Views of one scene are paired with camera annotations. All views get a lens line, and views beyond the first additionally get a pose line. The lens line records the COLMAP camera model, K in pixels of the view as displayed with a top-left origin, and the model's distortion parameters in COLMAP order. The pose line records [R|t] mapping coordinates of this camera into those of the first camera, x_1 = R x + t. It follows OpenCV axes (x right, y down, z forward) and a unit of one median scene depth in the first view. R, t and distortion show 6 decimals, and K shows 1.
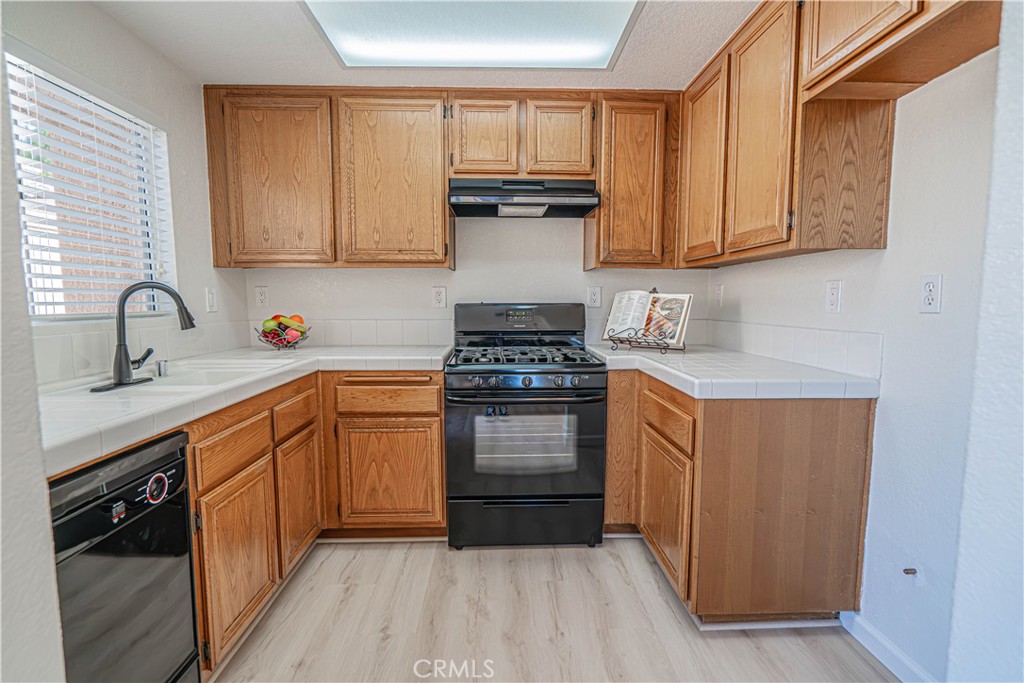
lens RADIAL K [[472.3, 0, 512.0], [0, 472.3, 341.5], [0, 0, 1]] dist [0.000538, 0.000193]
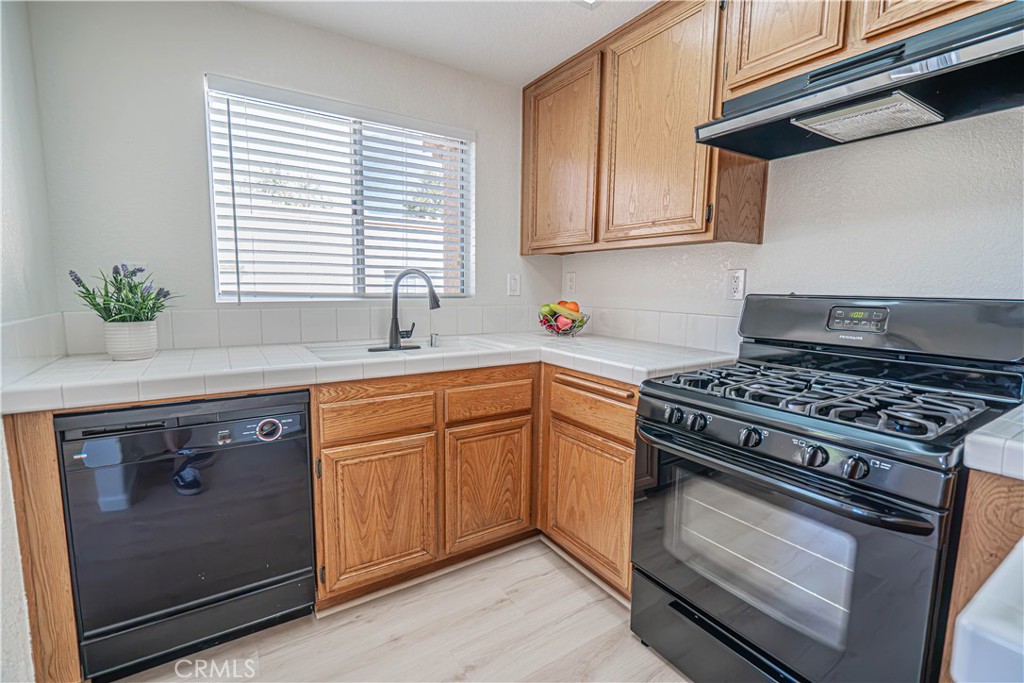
lens RADIAL K [[461.7, 0, 515.6], [0, 461.7, 341.7], [0, 0, 1]] dist [-0.001431, 0.000906]
pose [[0.519585, 0.111397, -0.847126, 0.328130], [-0.088989, 0.993128, 0.076014, -0.041971], [0.849772, 0.035889, 0.525927, 0.472328]]
